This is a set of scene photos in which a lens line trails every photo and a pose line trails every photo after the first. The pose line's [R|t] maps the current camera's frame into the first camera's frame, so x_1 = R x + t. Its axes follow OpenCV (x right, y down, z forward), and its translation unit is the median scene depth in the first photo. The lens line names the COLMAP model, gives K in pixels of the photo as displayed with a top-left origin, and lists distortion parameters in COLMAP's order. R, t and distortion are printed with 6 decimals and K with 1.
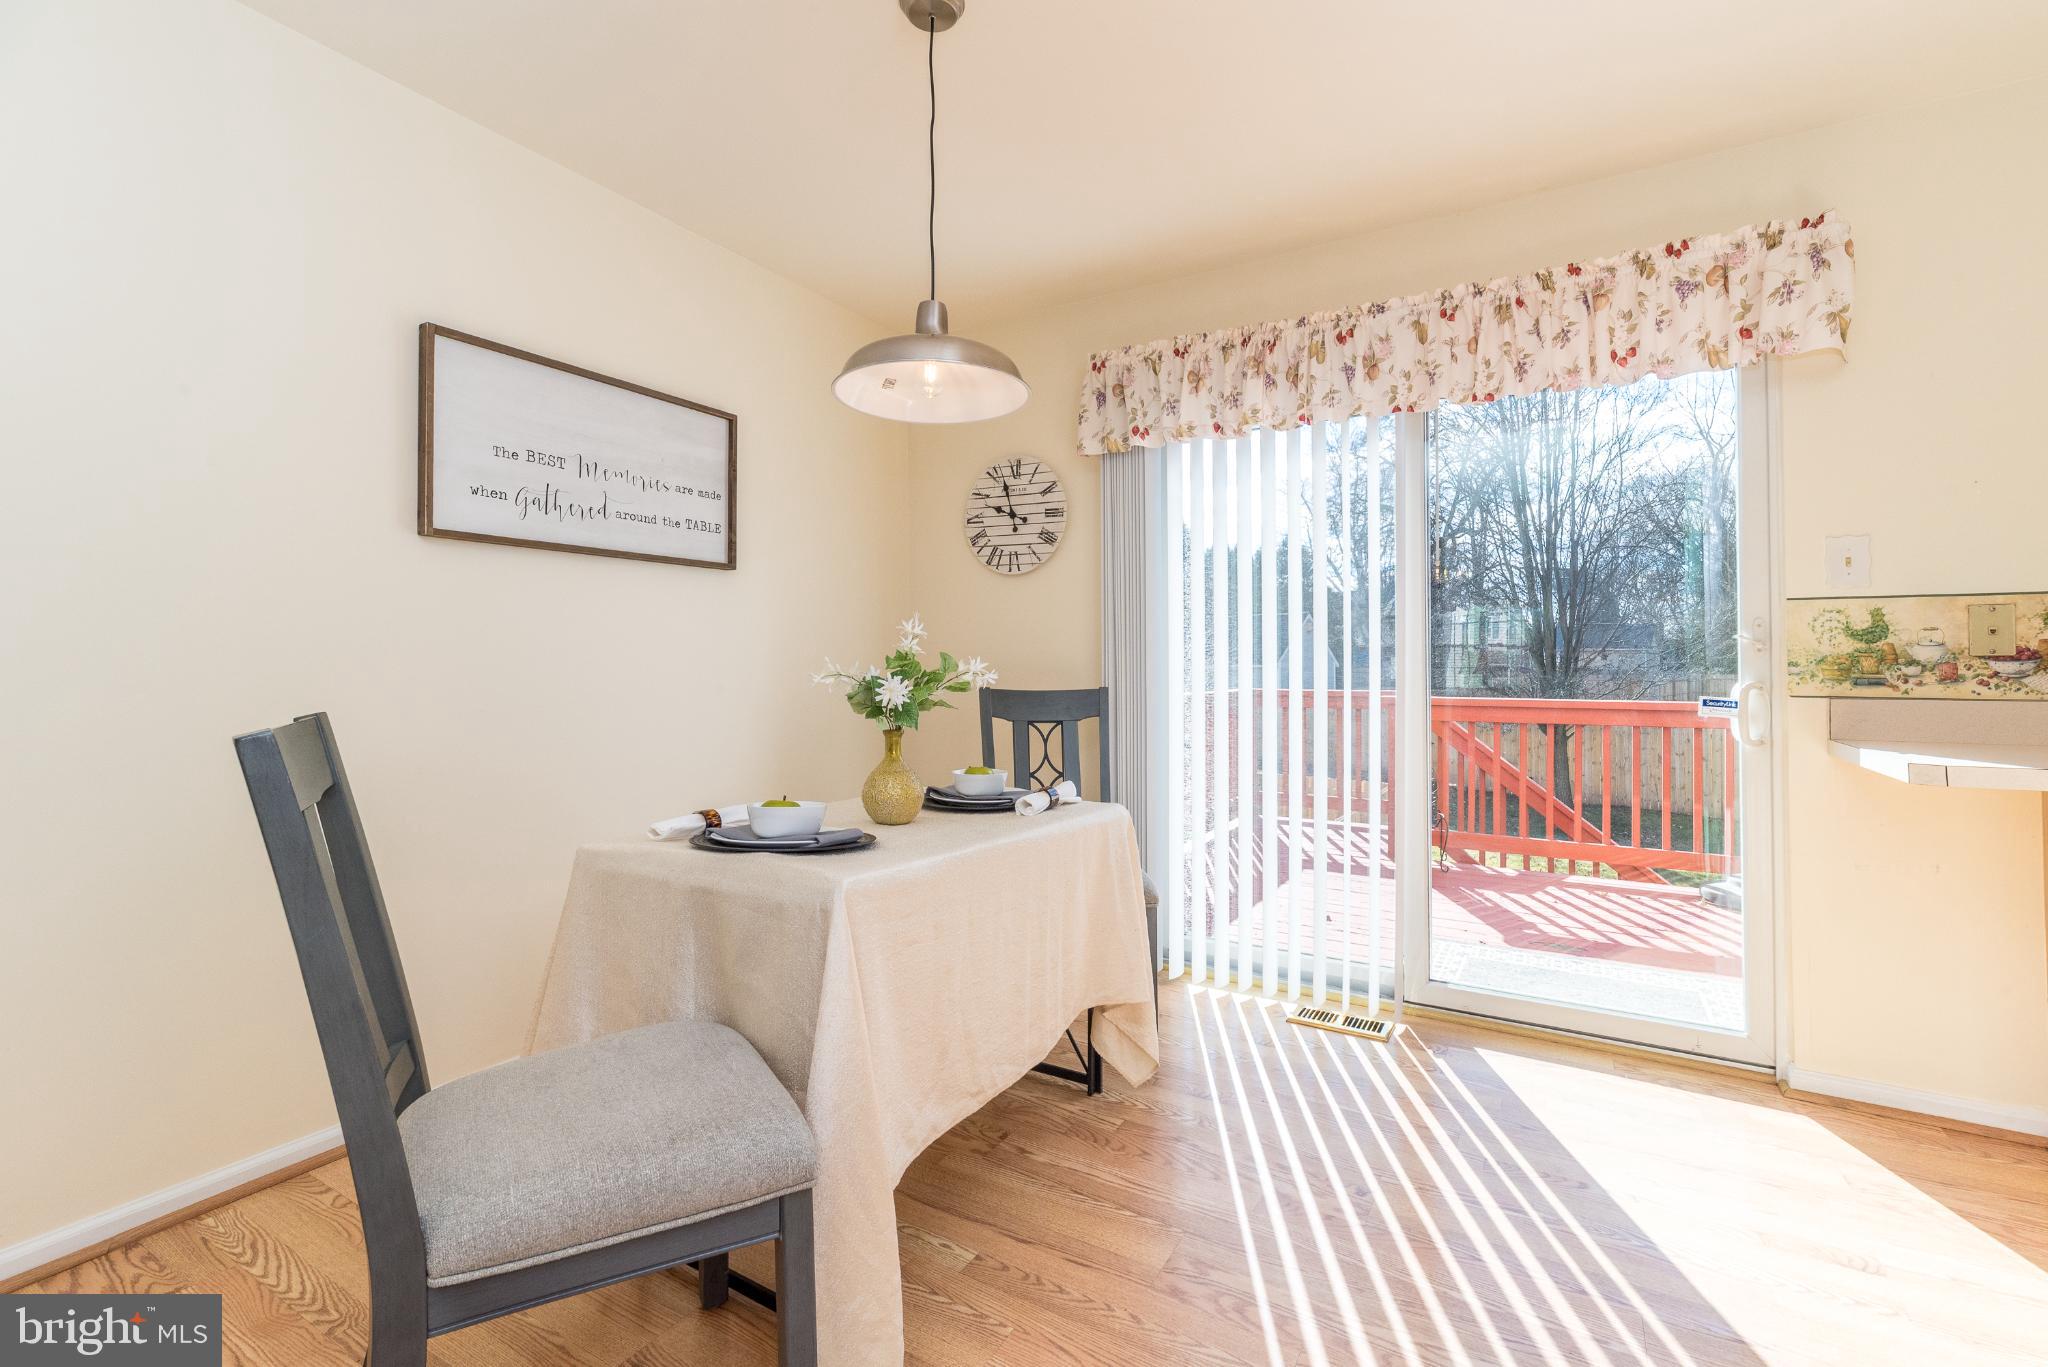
lens RADIAL K [[915.7, 0, 1017.1], [0, 915.7, 668.0], [0, 0, 1]] dist [0.014896, 0.000416]
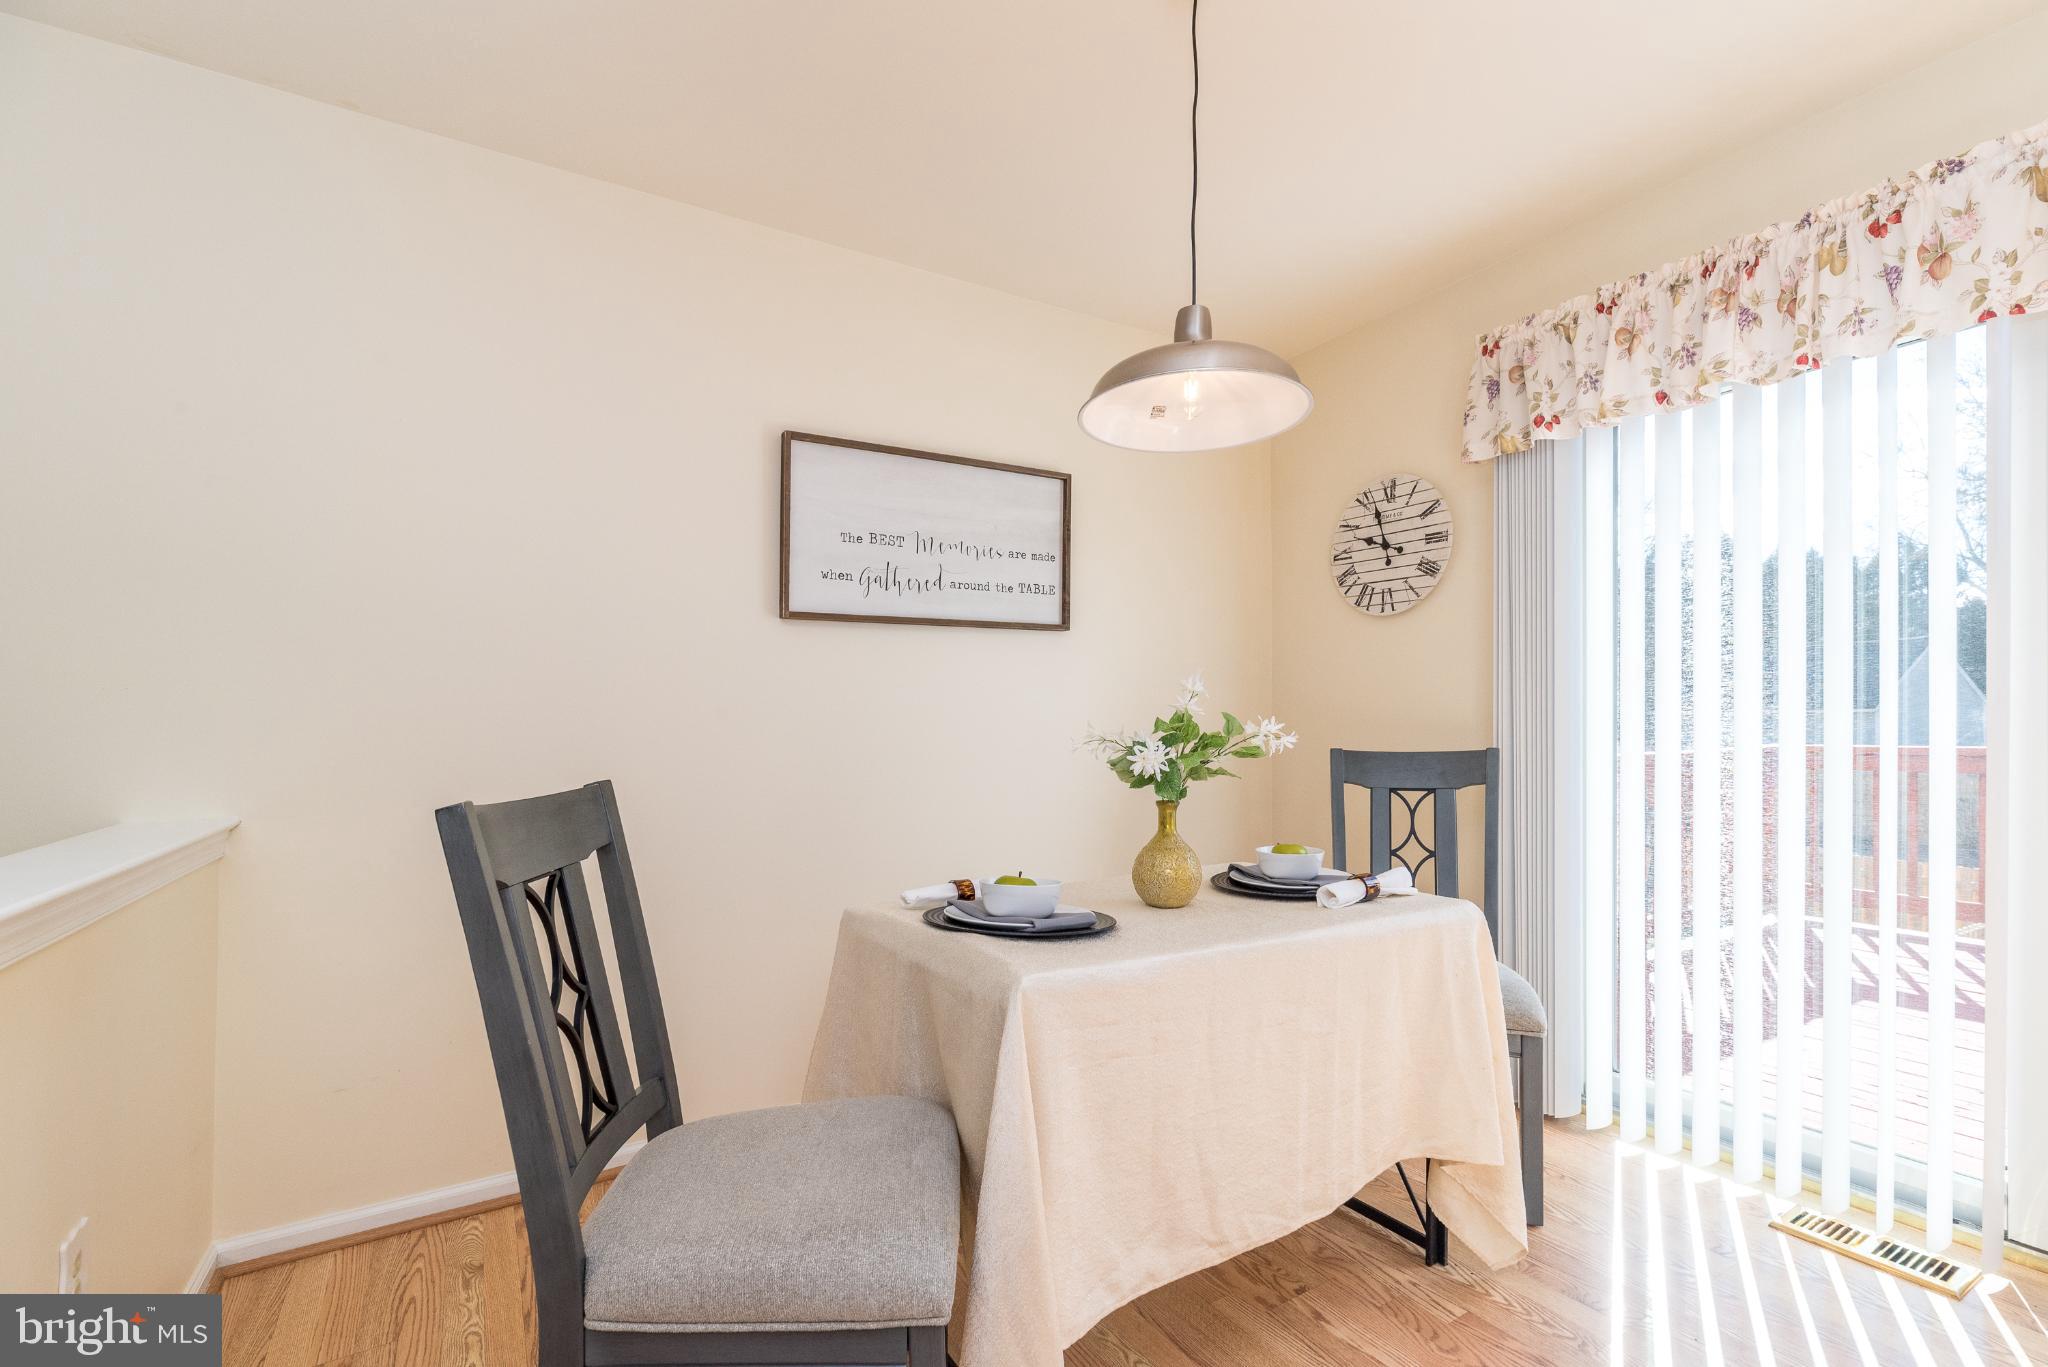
lens RADIAL K [[908.5, 0, 1021.3], [0, 908.5, 731.9], [0, 0, 1]] dist [0.015231, -0.000476]
pose [[0.886000, -0.009097, -0.463596, 0.112138], [0.014435, 0.999864, 0.007967, -0.006427], [0.463460, -0.013751, 0.886011, 0.112765]]
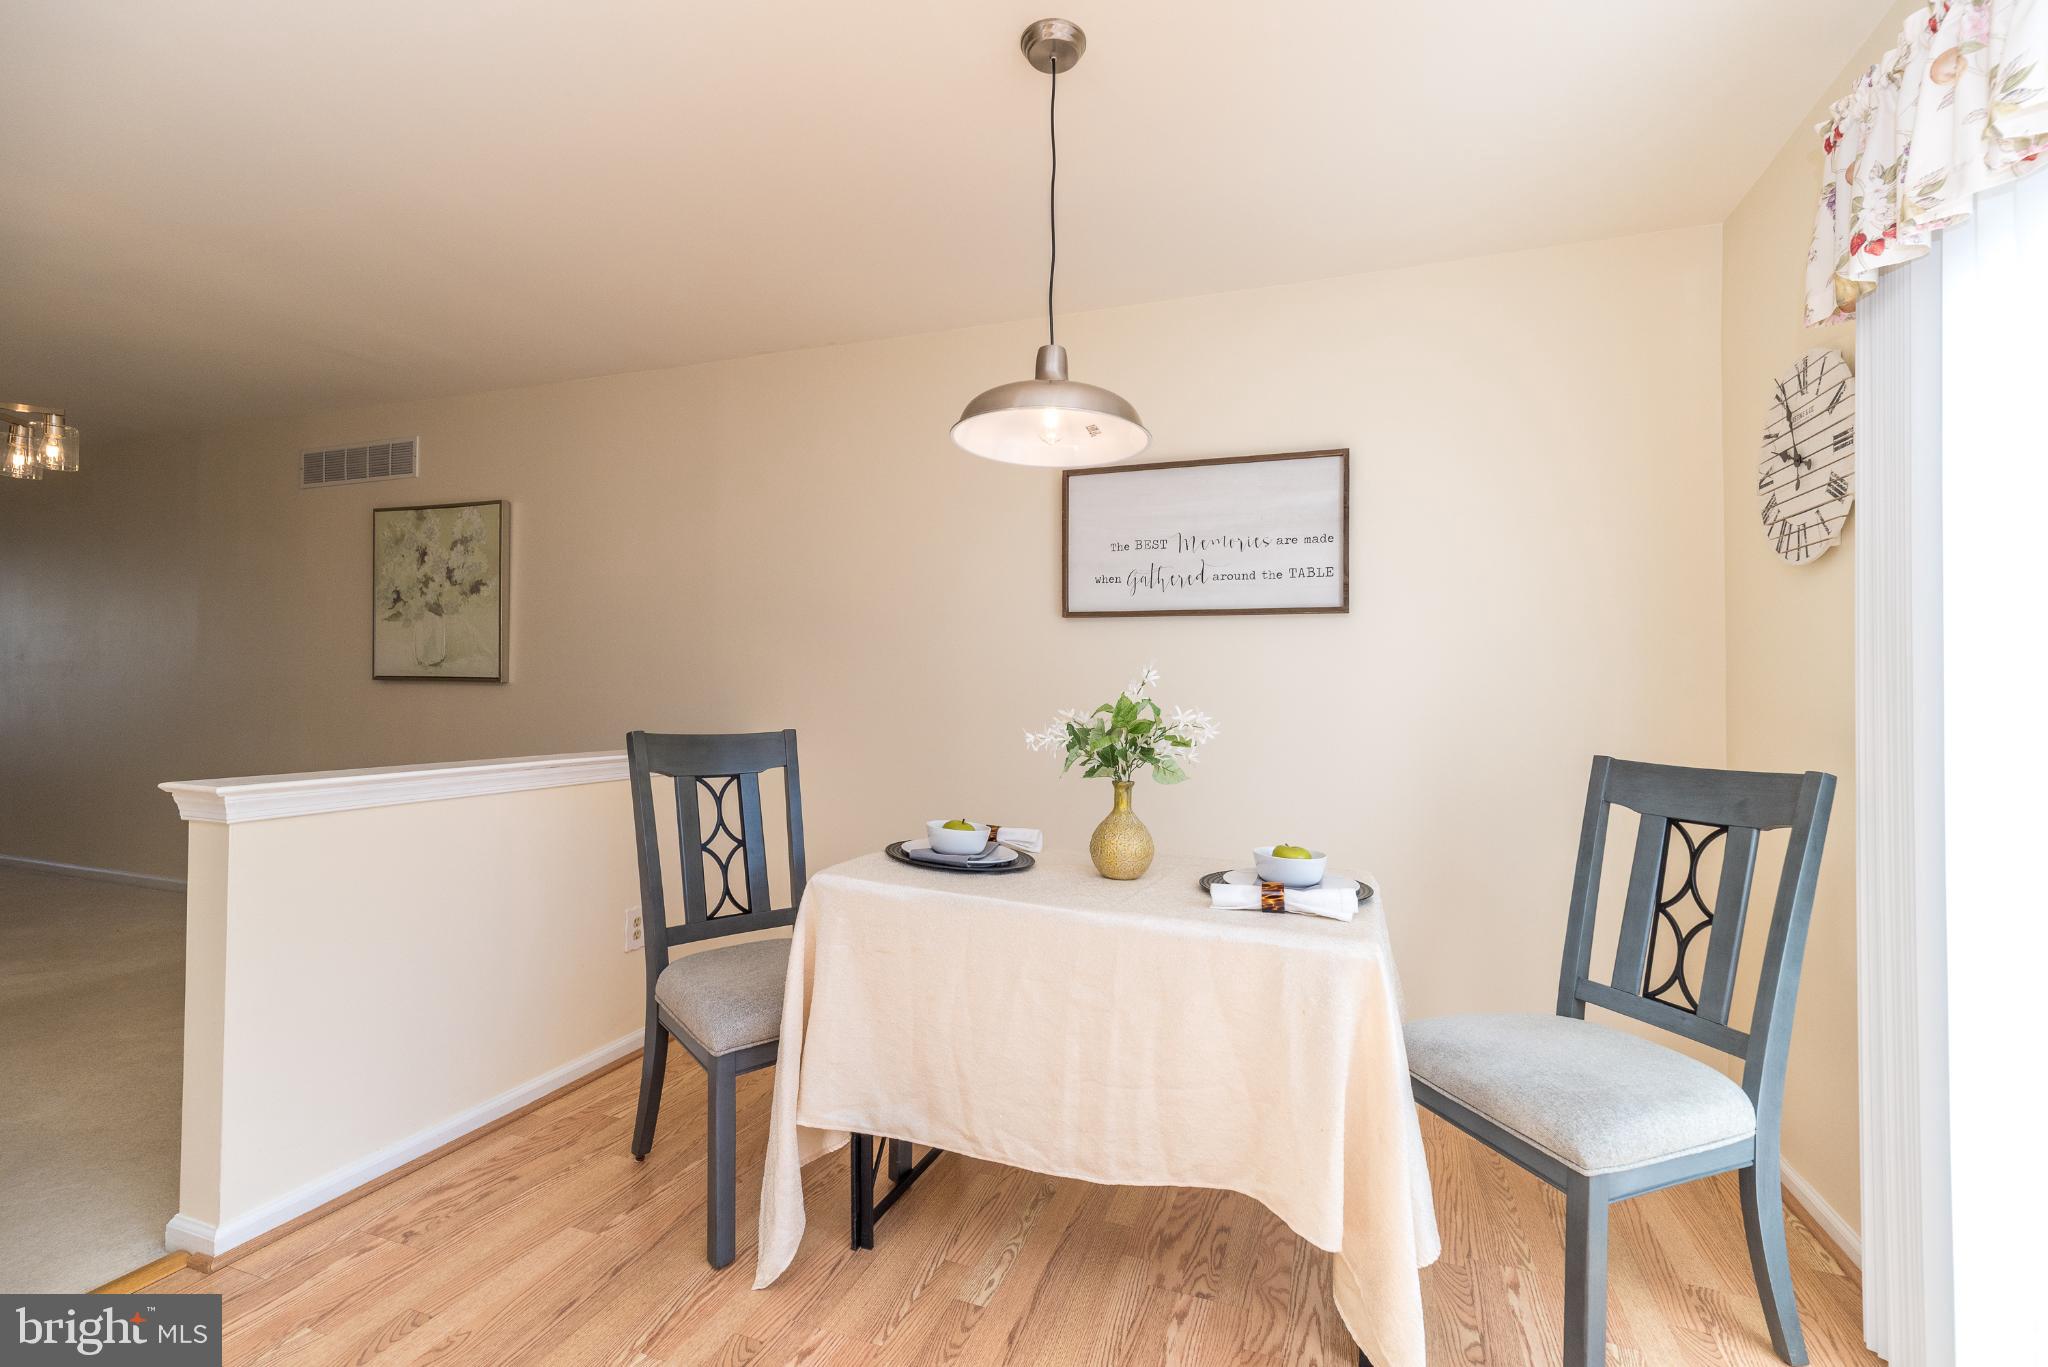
lens RADIAL K [[886.6, 0, 1016.6], [0, 886.6, 705.3], [0, 0, 1]] dist [0.009974, 0.000147]
pose [[0.183589, 0.011164, -0.982940, 0.585424], [-0.020541, 0.999761, 0.007519, -0.012346], [0.982788, 0.018810, 0.183775, 0.551019]]
